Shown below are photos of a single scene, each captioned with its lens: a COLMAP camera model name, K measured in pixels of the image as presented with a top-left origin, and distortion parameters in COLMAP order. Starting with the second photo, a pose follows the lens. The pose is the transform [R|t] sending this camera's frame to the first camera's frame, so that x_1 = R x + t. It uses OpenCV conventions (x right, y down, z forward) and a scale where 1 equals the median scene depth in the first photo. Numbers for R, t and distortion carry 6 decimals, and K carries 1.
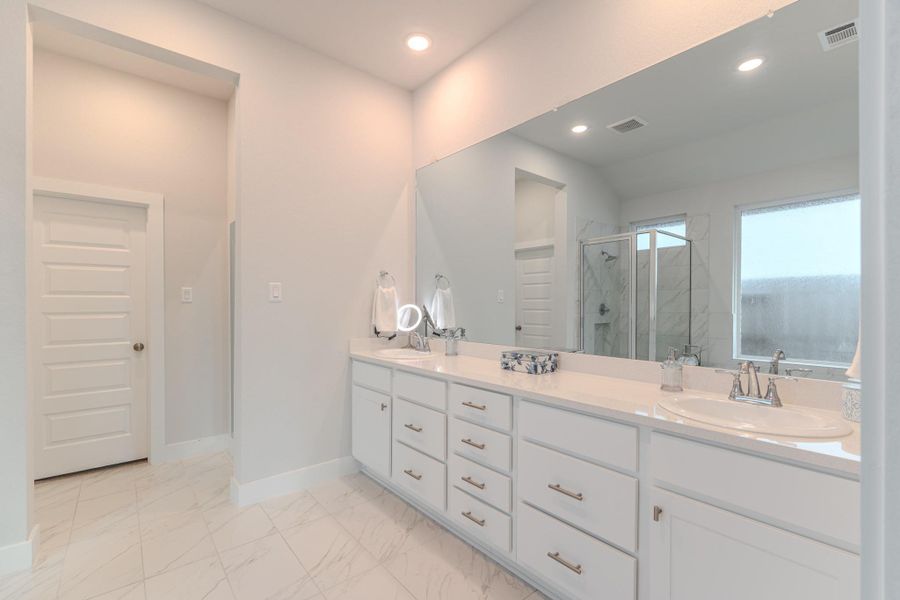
lens RADIAL K [[394.1, 0, 445.6], [0, 394.1, 302.0], [0, 0, 1]] dist [-0.004365, -0.000089]
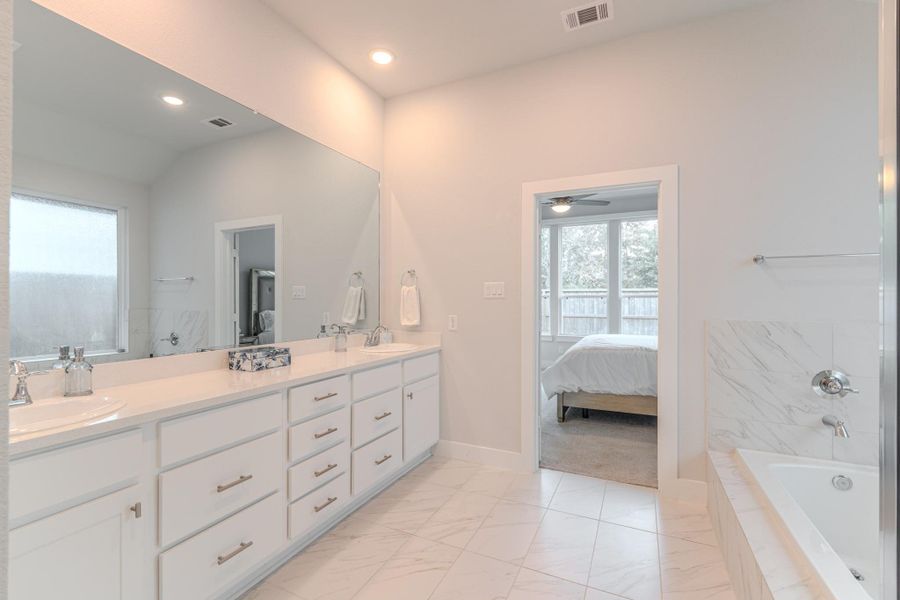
lens RADIAL K [[394.1, 0, 446.1], [0, 394.1, 302.4], [0, 0, 1]] dist [-0.004365, -0.000089]
pose [[-0.417789, -0.003917, 0.908535, -0.922790], [-0.006398, 0.999979, 0.001369, 0.007220], [-0.908521, -0.005241, -0.417806, 1.045652]]
